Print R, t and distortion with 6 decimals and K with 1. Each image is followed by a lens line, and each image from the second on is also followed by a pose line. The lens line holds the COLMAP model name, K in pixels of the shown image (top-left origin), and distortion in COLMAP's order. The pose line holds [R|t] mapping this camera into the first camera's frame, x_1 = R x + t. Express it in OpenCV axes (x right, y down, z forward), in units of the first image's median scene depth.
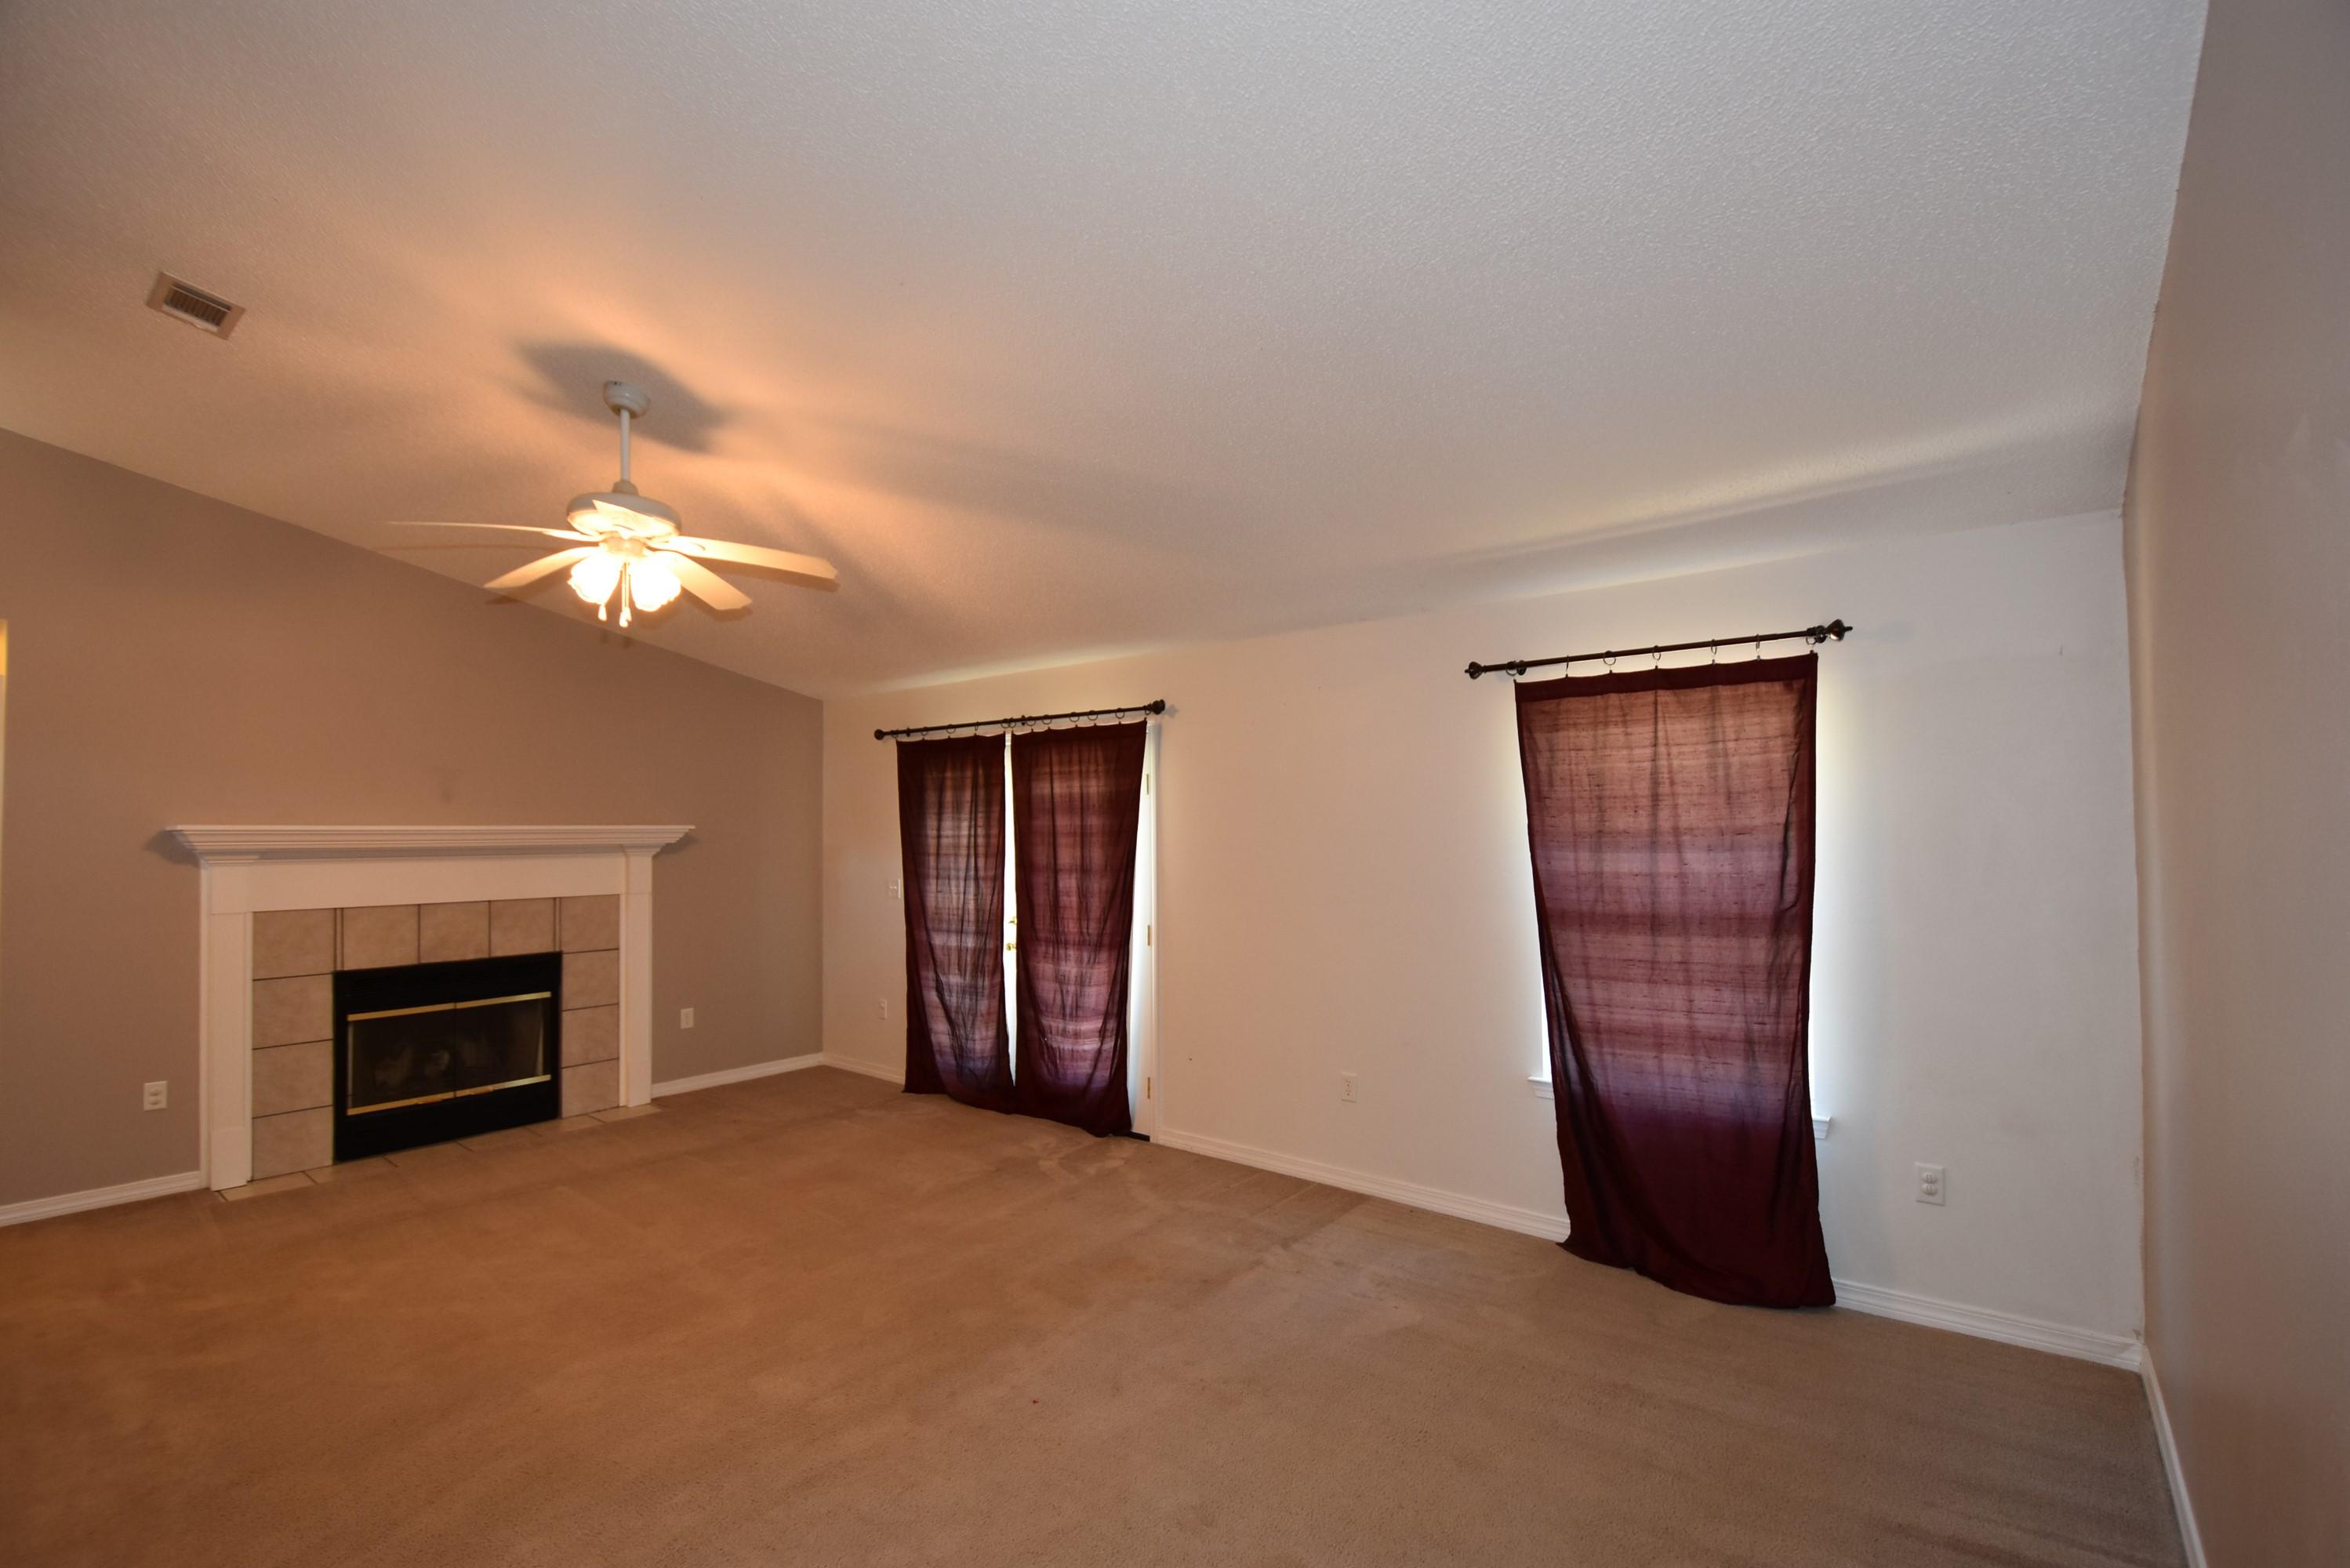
lens RADIAL K [[1047.6, 0, 1183.8], [0, 1047.6, 809.0], [0, 0, 1]] dist [-0.000016, -0.010049]
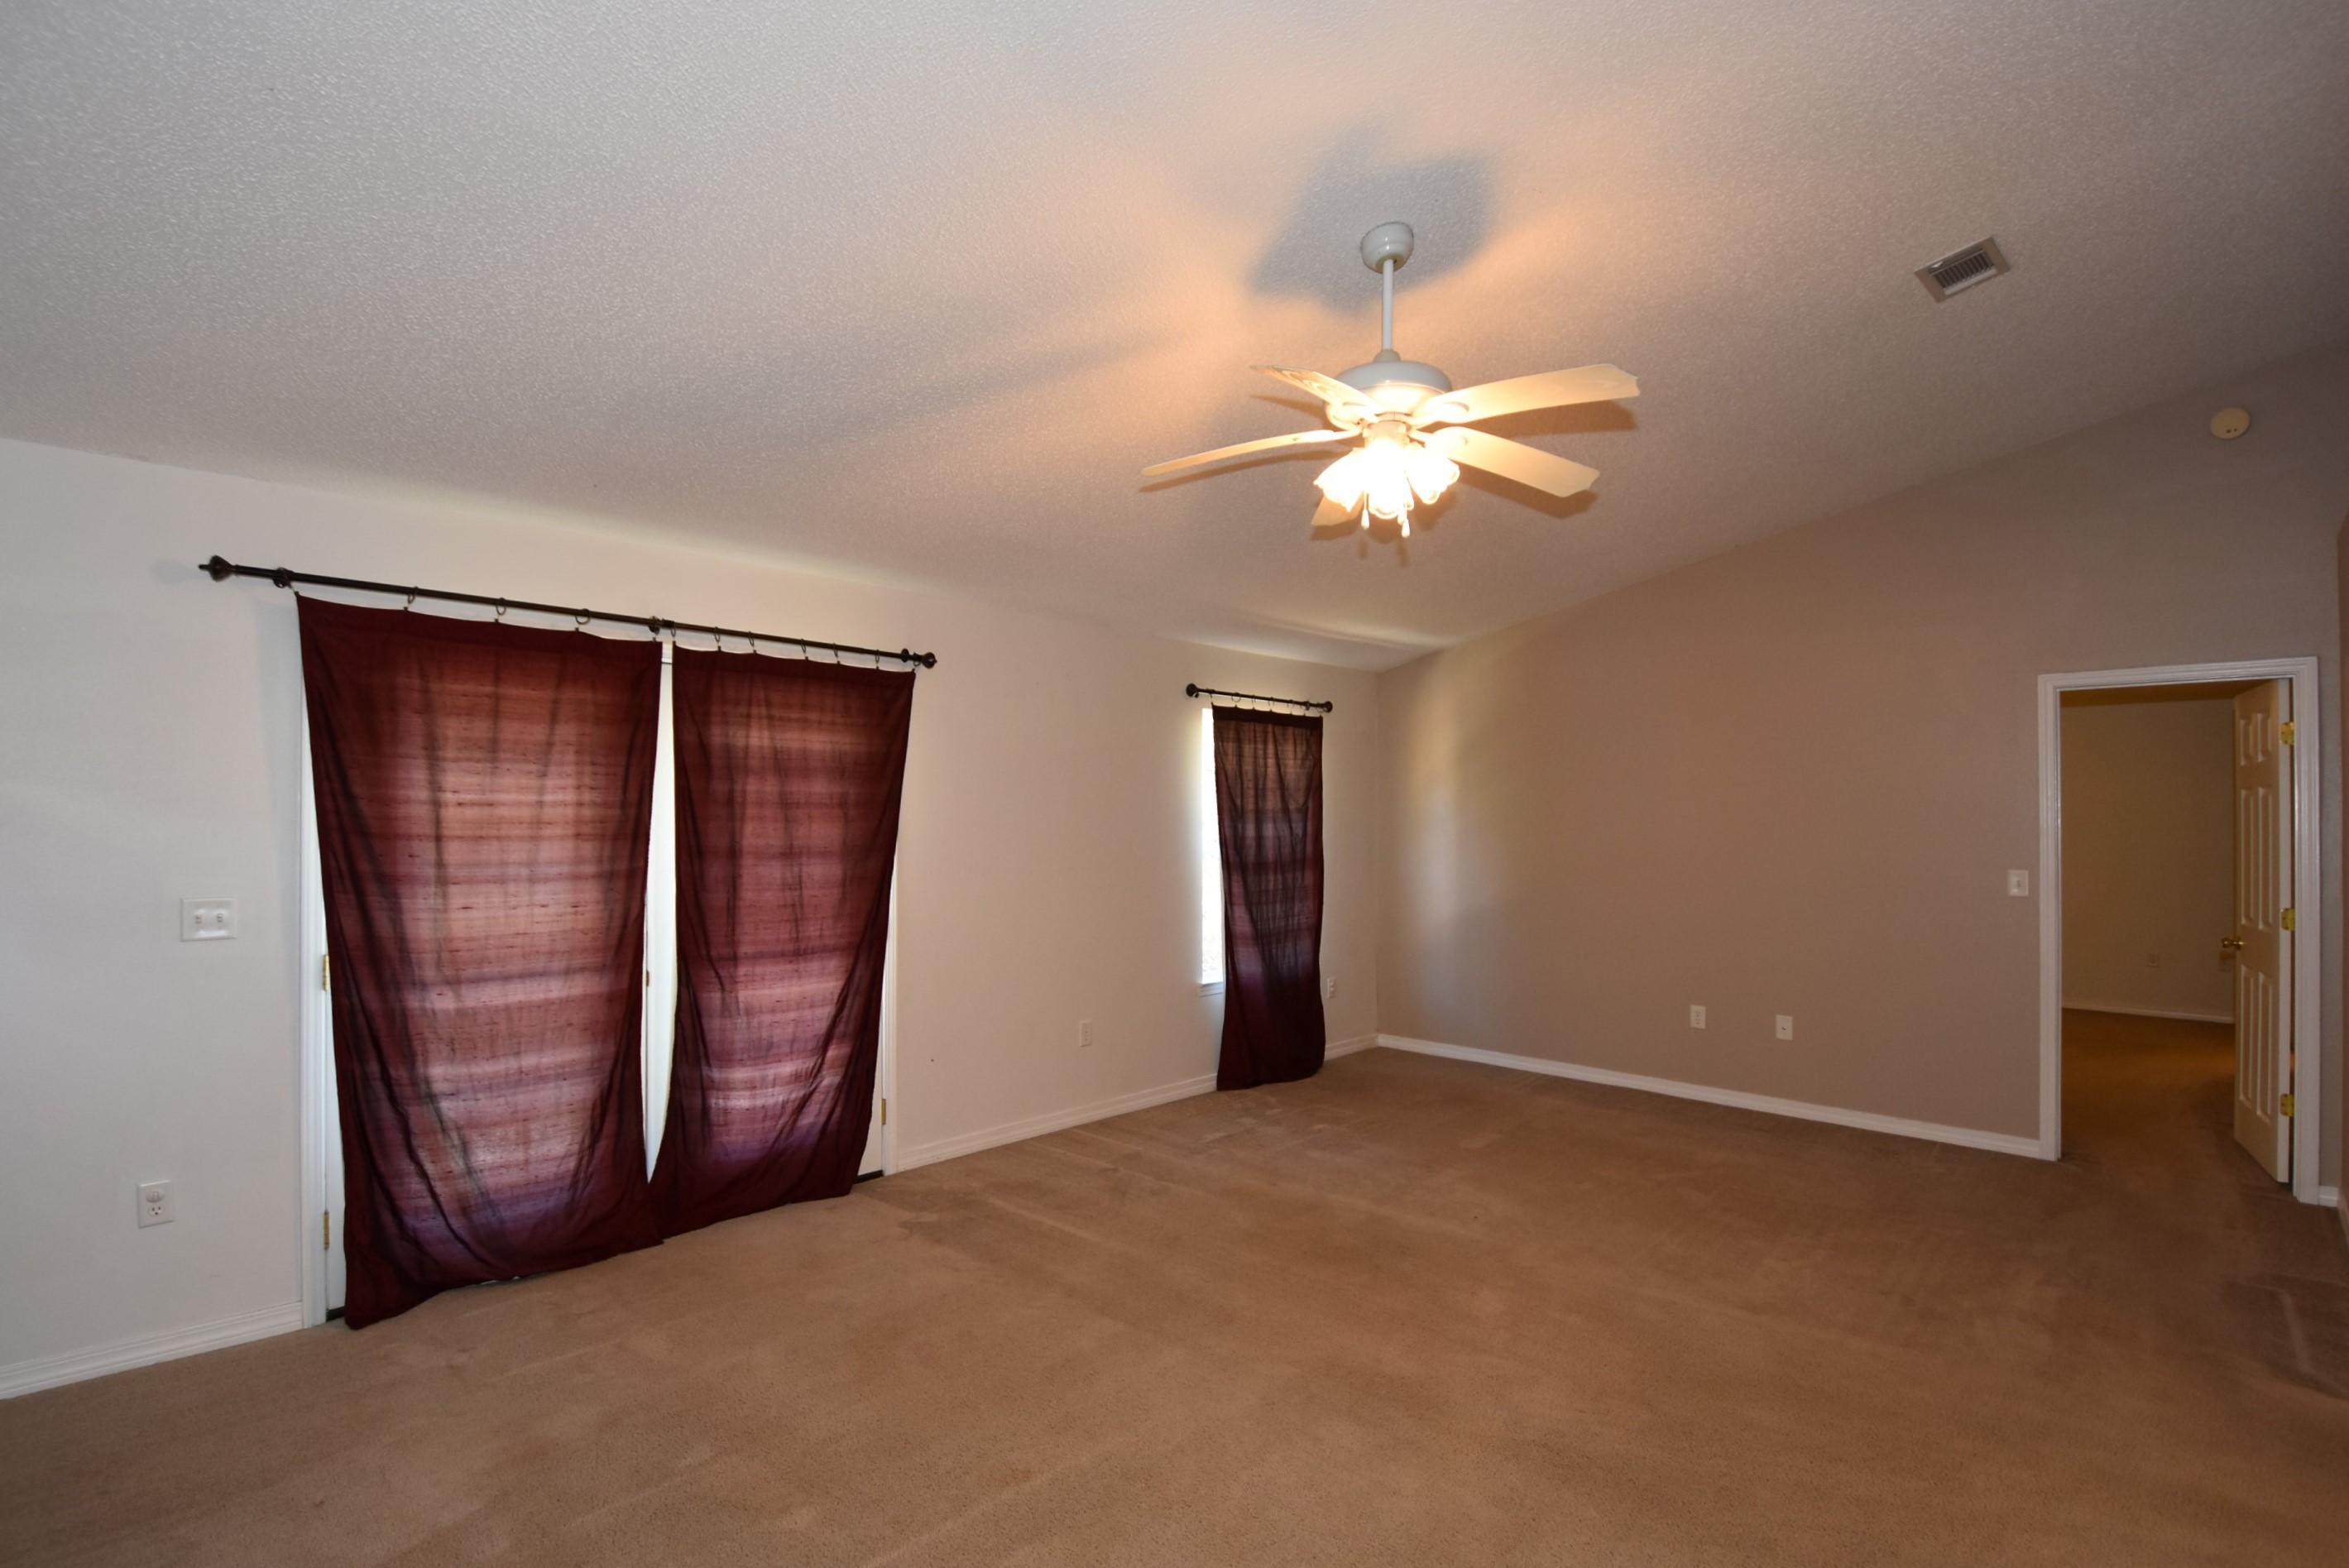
lens RADIAL K [[1063.9, 0, 1171.8], [0, 1063.9, 808.5], [0, 0, 1]] dist [0.019936, -0.023892]
pose [[0.123519, 0.011717, 0.992273, -0.775711], [-0.033356, 0.999414, -0.007649, 0.022359], [-0.991781, -0.032153, 0.123838, 0.618567]]
